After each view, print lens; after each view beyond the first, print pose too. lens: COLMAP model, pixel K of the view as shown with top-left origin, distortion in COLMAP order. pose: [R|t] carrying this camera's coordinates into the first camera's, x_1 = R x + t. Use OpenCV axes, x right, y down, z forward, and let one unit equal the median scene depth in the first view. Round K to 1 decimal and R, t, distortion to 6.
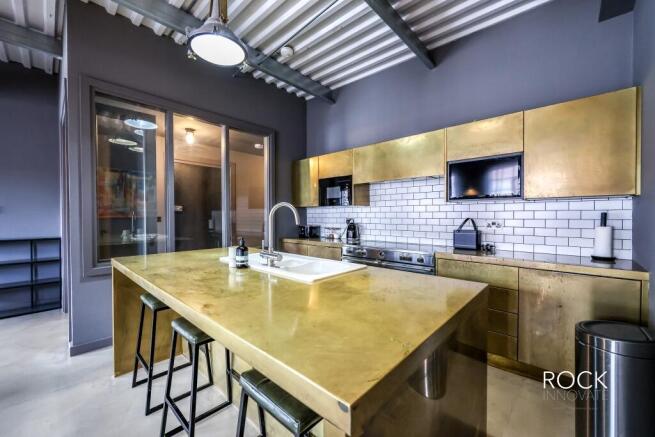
lens RADIAL K [[262.3, 0, 327.2], [0, 262.3, 217.3], [0, 0, 1]] dist [0.002801, -0.000144]
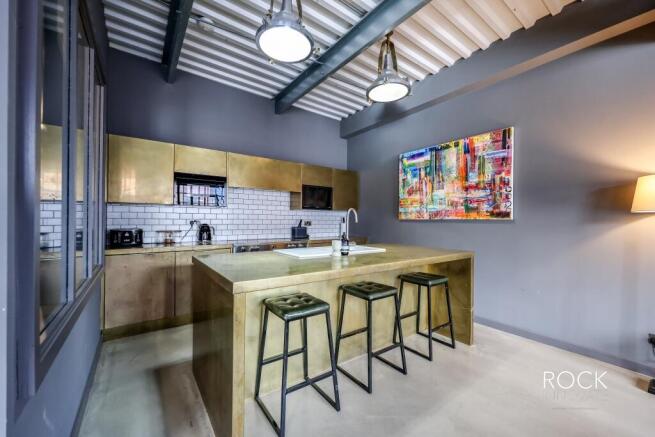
lens RADIAL K [[262.3, 0, 325.0], [0, 262.3, 219.7], [0, 0, 1]] dist [0.002801, -0.000144]
pose [[0.204698, 0.005150, 0.978812, -0.760617], [0.000714, 0.999985, -0.005411, 0.010233], [-0.978825, 0.001807, 0.204692, 0.373515]]
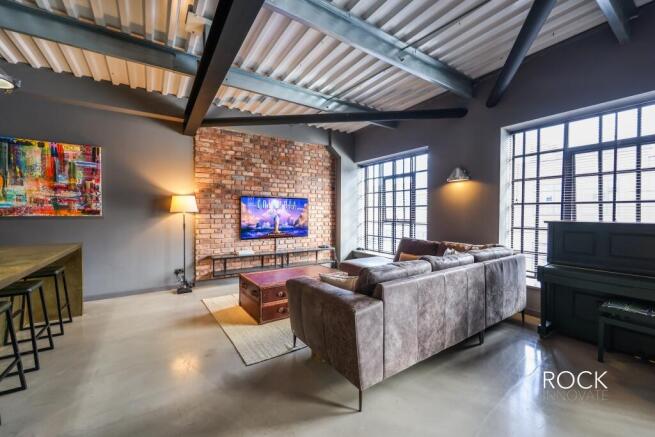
lens RADIAL K [[262.3, 0, 320.9], [0, 262.3, 217.3], [0, 0, 1]] dist [0.002801, -0.000144]
pose [[-0.967816, -0.002116, 0.251649, -0.884582], [0.004528, 0.999656, 0.025818, -0.001049], [-0.251618, 0.026126, -0.967474, 0.586344]]
